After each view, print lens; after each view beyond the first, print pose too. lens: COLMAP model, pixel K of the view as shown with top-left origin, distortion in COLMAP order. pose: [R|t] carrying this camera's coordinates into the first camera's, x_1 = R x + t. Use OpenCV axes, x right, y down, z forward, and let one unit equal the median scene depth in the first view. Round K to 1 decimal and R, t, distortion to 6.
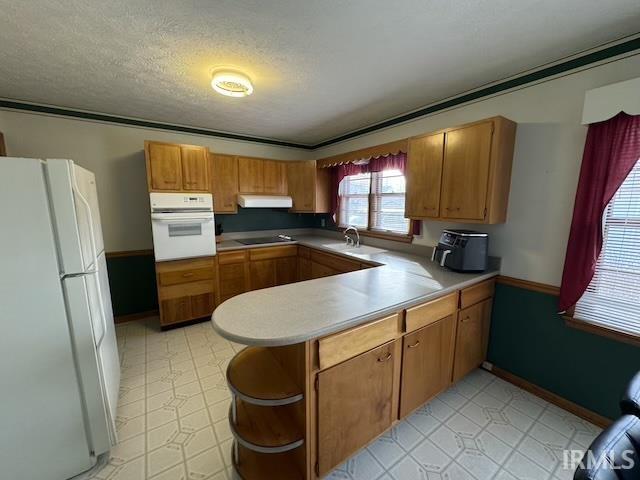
lens RADIAL K [[255.5, 0, 320.0], [0, 255.5, 240.0], [0, 0, 1]] dist [-0.001065, 0.000048]
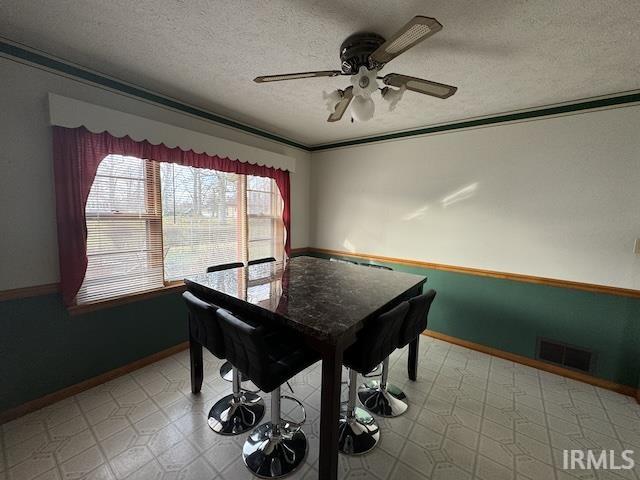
lens RADIAL K [[255.5, 0, 320.0], [0, 255.5, 240.0], [0, 0, 1]] dist [-0.001065, 0.000048]
pose [[-0.324538, -0.116196, 0.938708, -0.289391], [0.107909, 0.981398, 0.158788, -0.026331], [-0.939697, 0.152828, -0.305963, 0.280090]]
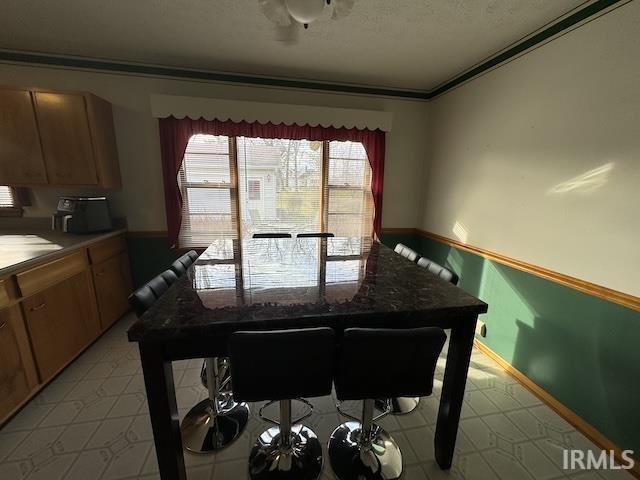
lens RADIAL K [[255.5, 0, 320.0], [0, 255.5, 240.0], [0, 0, 1]] dist [-0.001065, 0.000048]
pose [[0.395553, -0.195020, 0.897499, -0.040994], [0.112322, 0.980133, 0.163473, 0.086294], [-0.911549, 0.036146, 0.409599, -0.358866]]
